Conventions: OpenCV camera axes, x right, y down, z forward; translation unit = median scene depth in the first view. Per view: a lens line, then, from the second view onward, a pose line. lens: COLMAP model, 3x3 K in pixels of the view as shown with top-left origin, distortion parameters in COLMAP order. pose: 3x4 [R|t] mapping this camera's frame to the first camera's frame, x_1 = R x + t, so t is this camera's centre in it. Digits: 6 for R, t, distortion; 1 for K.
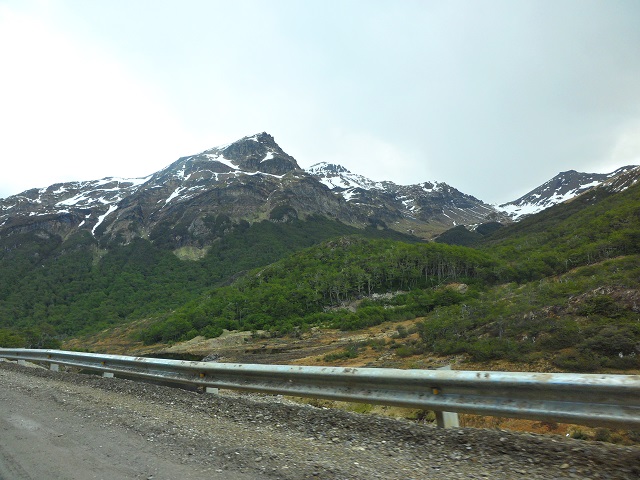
lens RADIAL K [[516.9, 0, 321.2], [0, 516.9, 242.2], [0, 0, 1]] dist [0.009093, 0.001820]
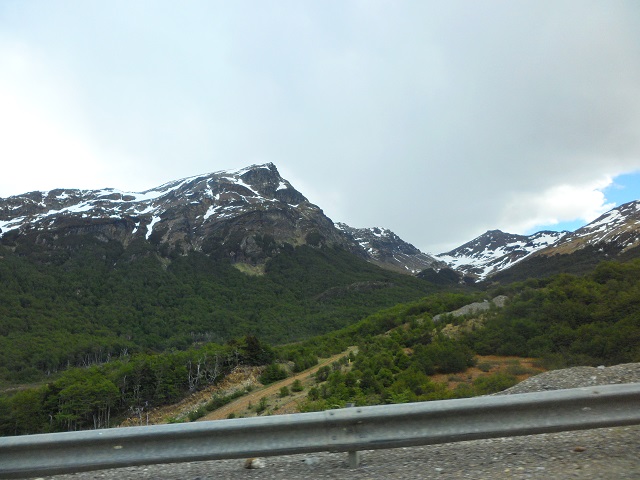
lens RADIAL K [[516.9, 0, 317.7], [0, 516.9, 238.8], [0, 0, 1]] dist [0.009093, 0.001820]
pose [[0.974543, 0.093602, 0.203725, -0.240862], [-0.075119, 0.992479, -0.096657, 0.036167], [-0.211240, 0.078893, 0.974245, -0.023649]]
